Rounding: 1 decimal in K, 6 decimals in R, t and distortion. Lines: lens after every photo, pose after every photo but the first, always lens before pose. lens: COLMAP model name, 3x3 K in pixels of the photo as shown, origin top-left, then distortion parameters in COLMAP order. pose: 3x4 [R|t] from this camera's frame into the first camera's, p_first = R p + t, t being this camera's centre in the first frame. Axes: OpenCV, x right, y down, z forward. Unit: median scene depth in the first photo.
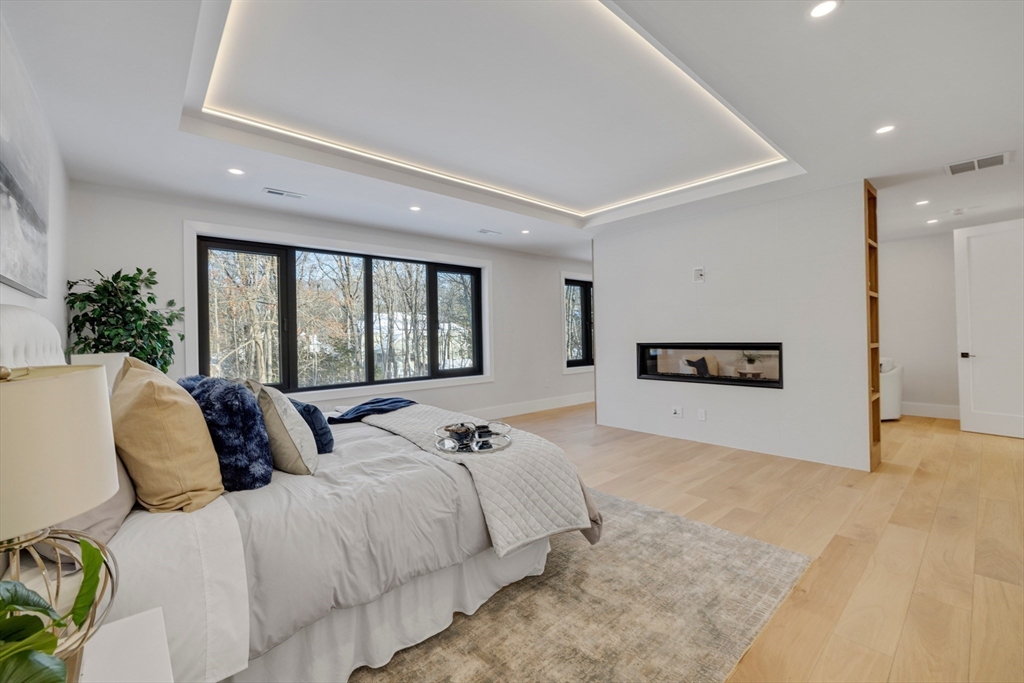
lens RADIAL K [[430.6, 0, 510.4], [0, 430.6, 334.3], [0, 0, 1]] dist [0.003868, -0.001421]
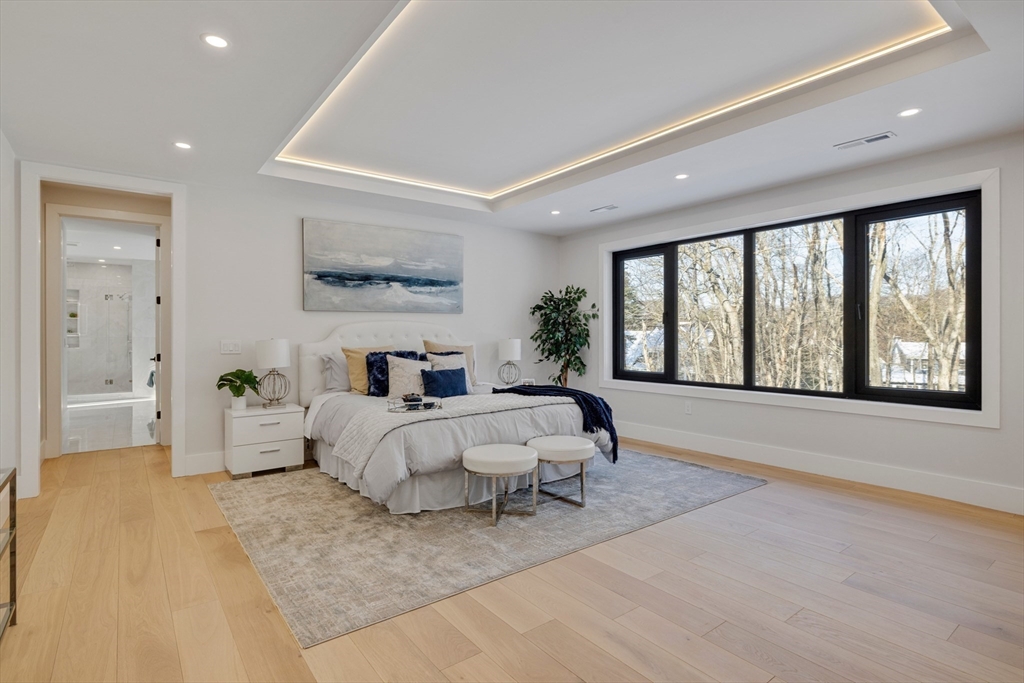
lens RADIAL K [[522.0, 0, 511.5], [0, 522.0, 340.1], [0, 0, 1]] dist [-0.004778, -0.000117]
pose [[-0.092883, 0.029469, -0.995241, 0.781712], [0.008761, 0.999547, 0.028779, -0.009786], [0.995638, -0.006046, -0.093099, 0.735294]]
